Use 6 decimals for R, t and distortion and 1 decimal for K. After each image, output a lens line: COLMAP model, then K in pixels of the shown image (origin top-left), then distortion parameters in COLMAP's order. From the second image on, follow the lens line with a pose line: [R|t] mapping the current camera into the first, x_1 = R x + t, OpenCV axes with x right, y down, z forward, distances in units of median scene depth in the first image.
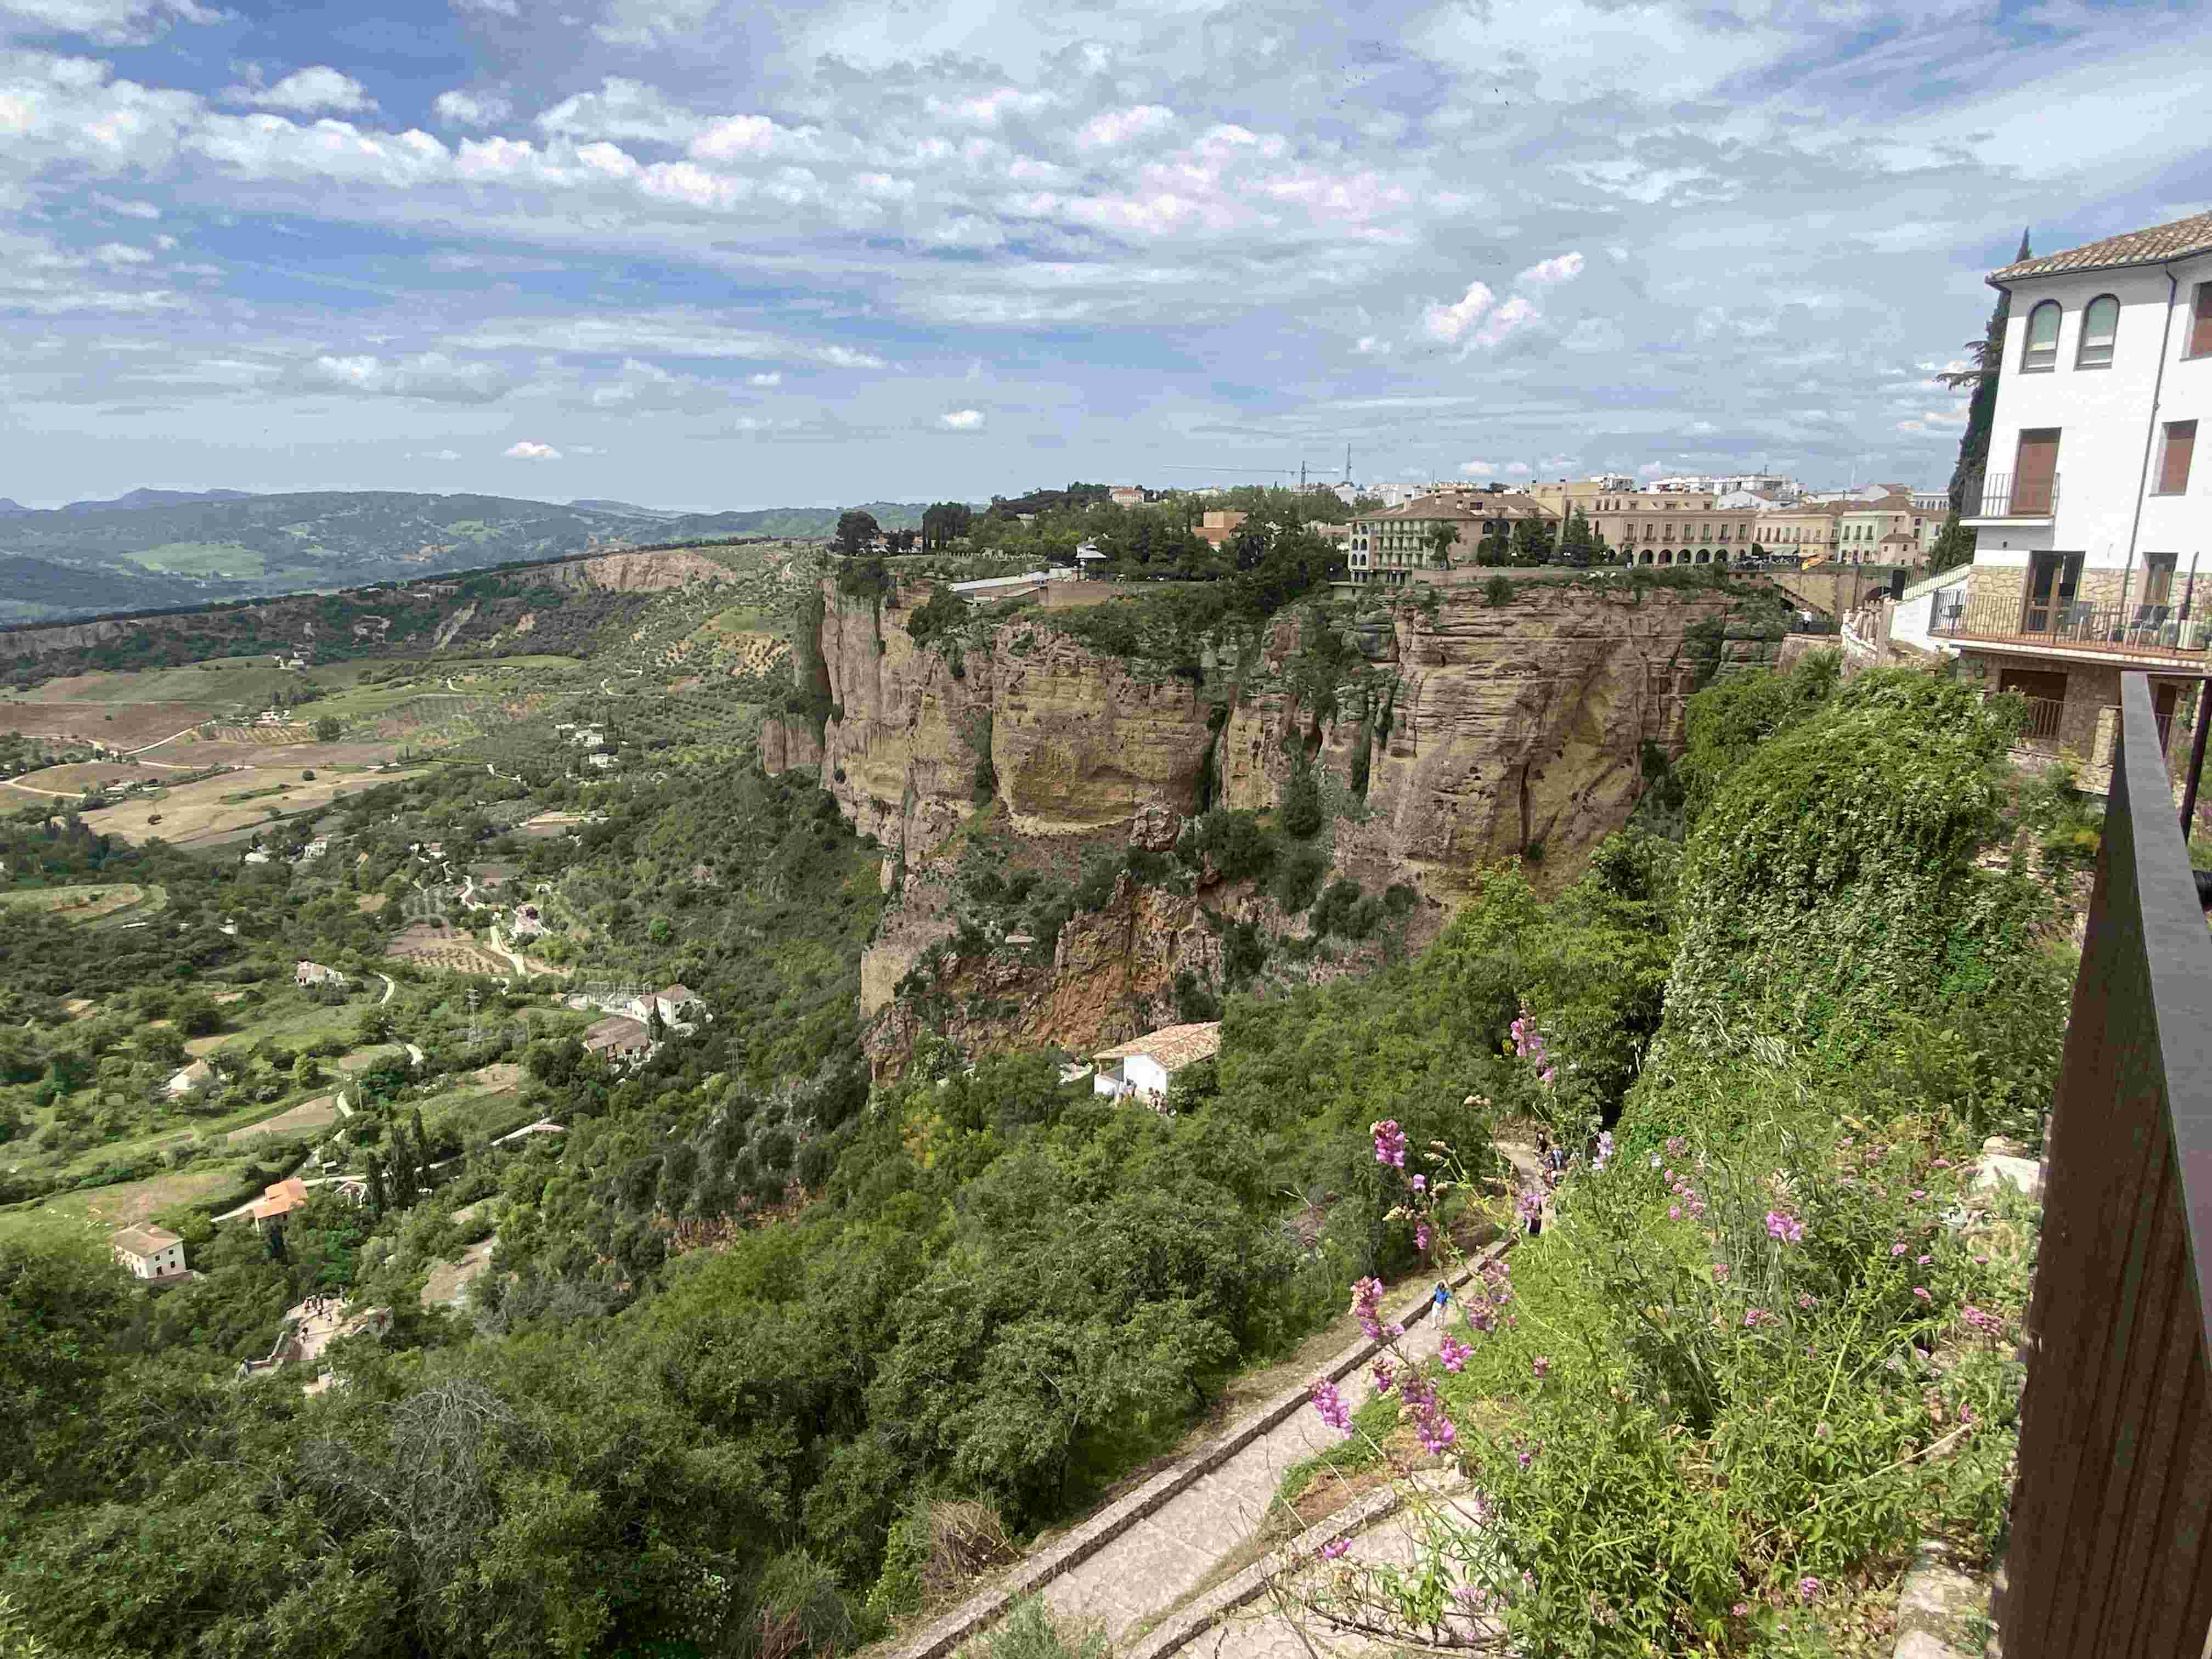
lens RADIAL K [[1311.6, 0, 1105.5], [0, 1311.6, 827.8], [0, 0, 1]] dist [0.044148, -0.014085]
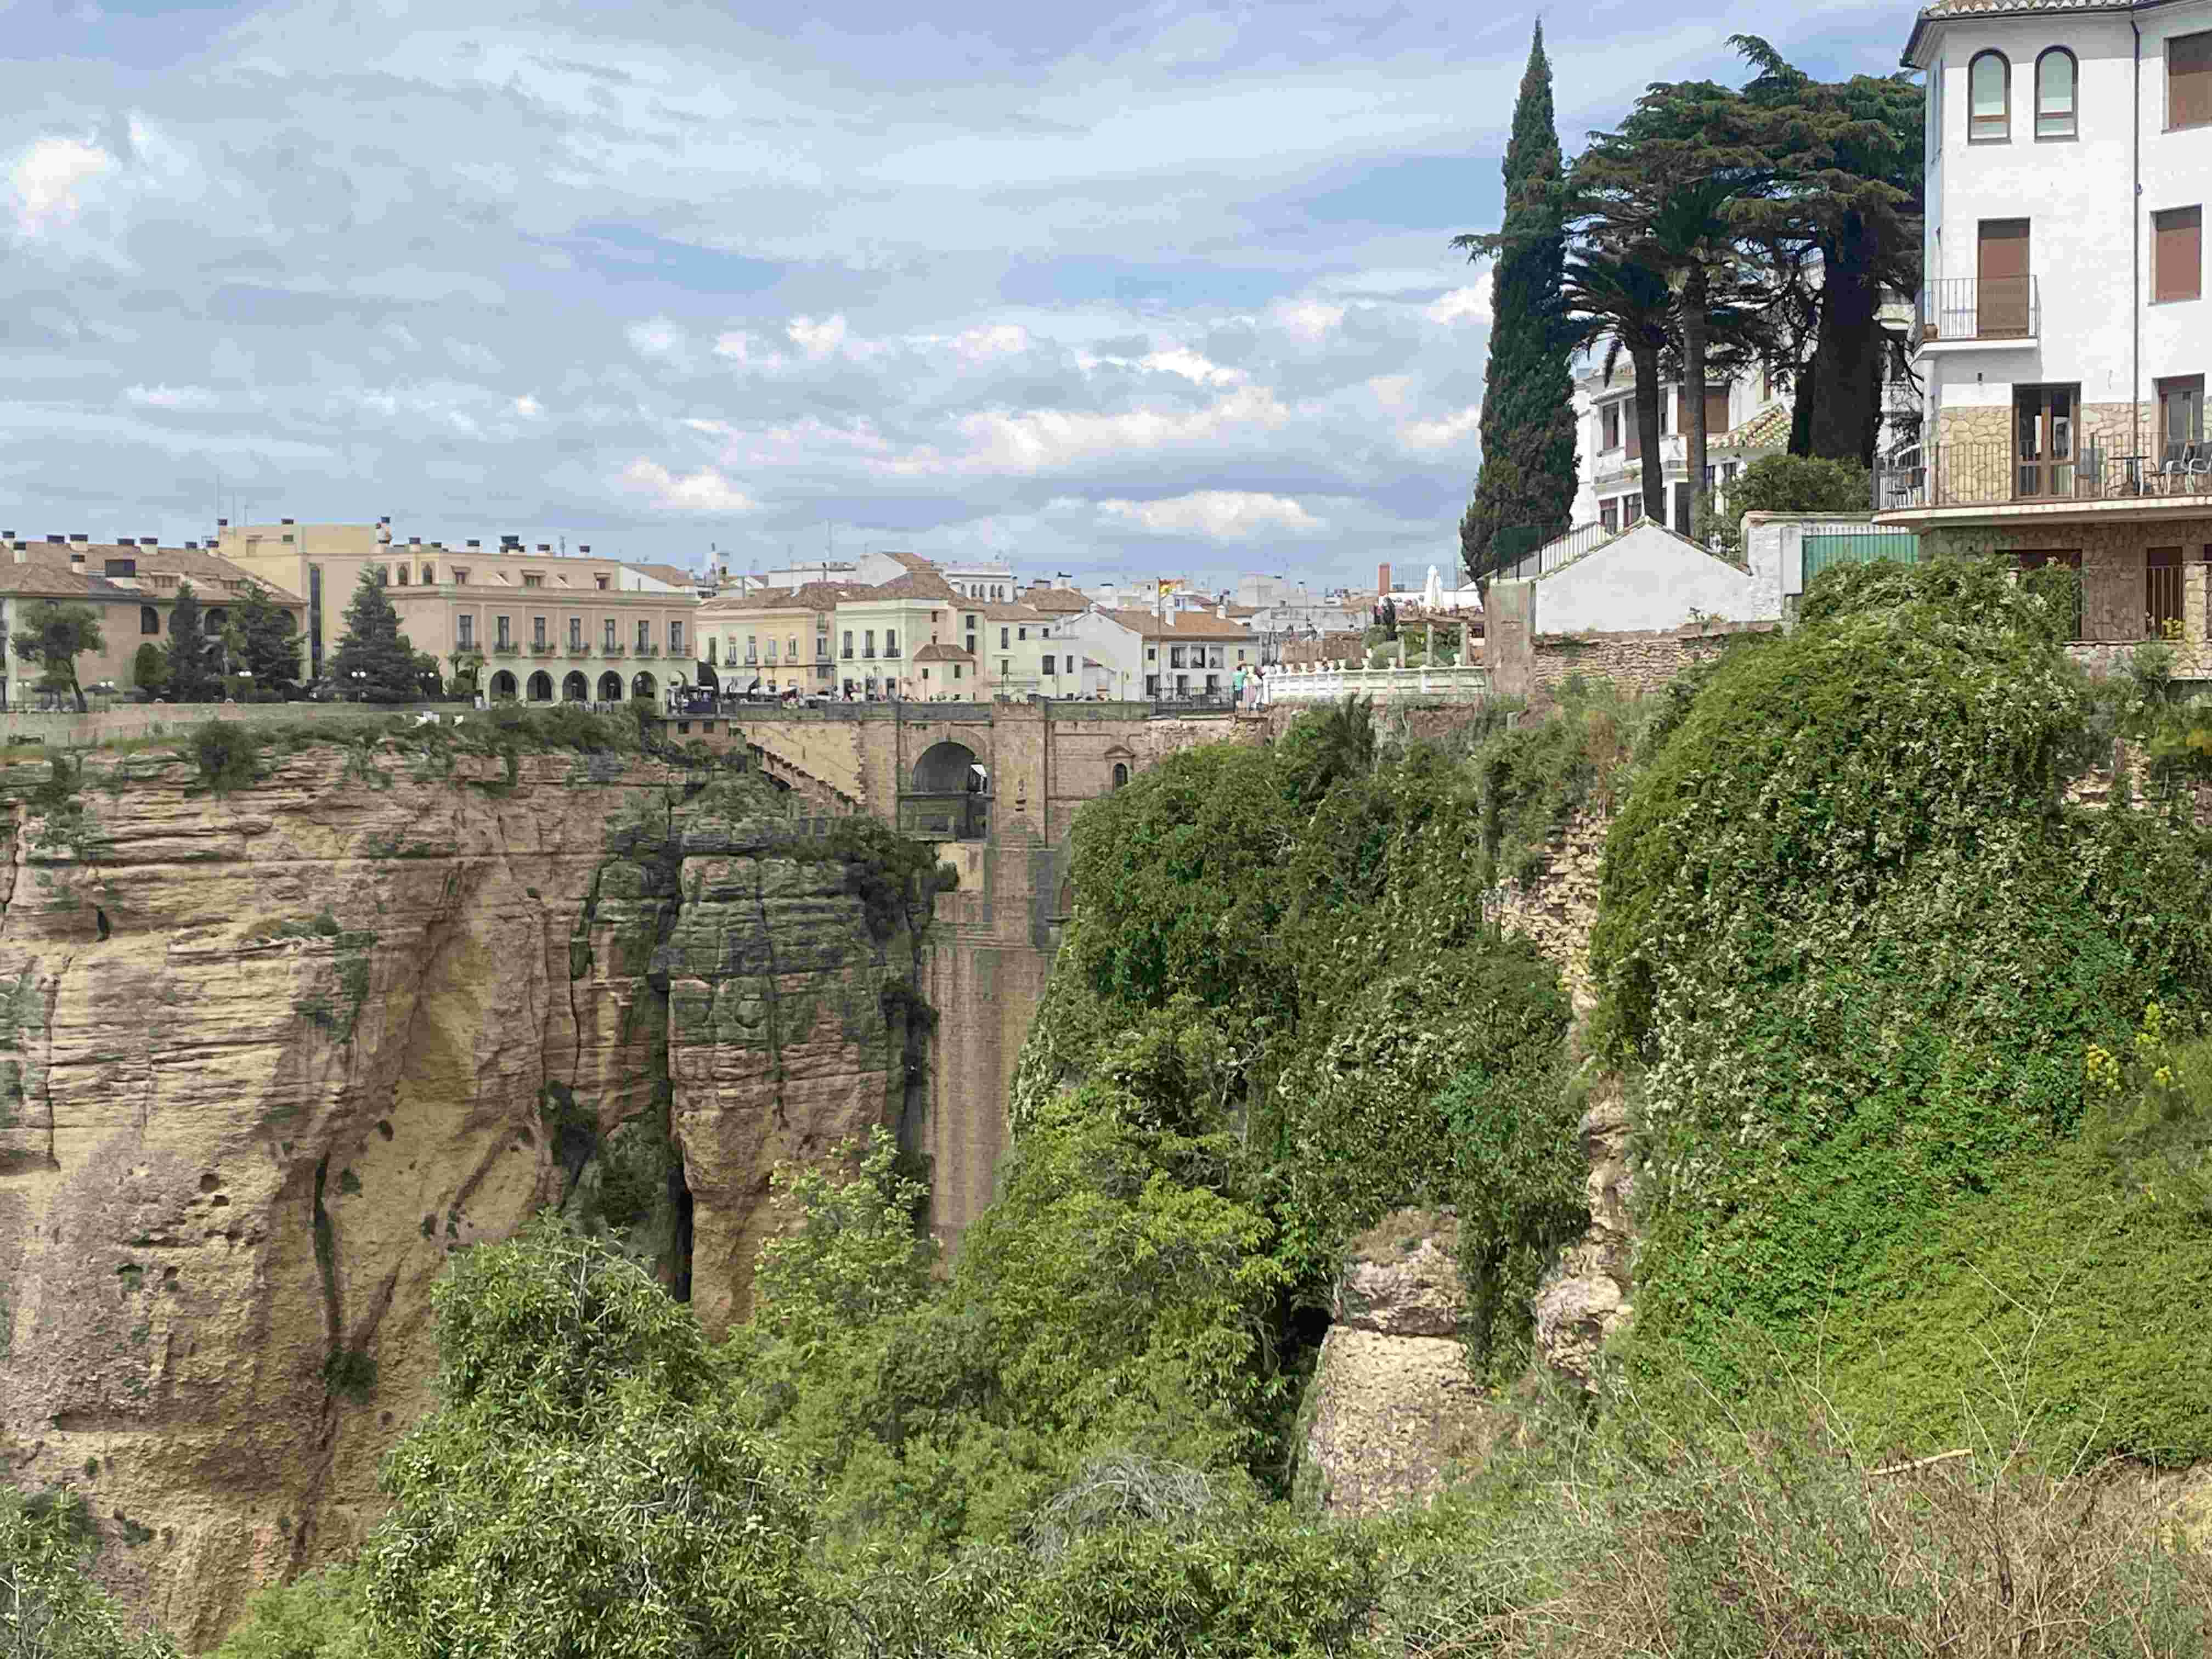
lens RADIAL K [[3327.7, 0, 1087.3], [0, 3327.7, 806.8], [0, 0, 1]] dist [0.217052, 0.000000]
pose [[0.802480, -0.027300, 0.596054, -0.119546], [0.140931, 0.979361, -0.144883, 0.031278], [-0.579796, 0.200268, 0.789765, -0.015832]]
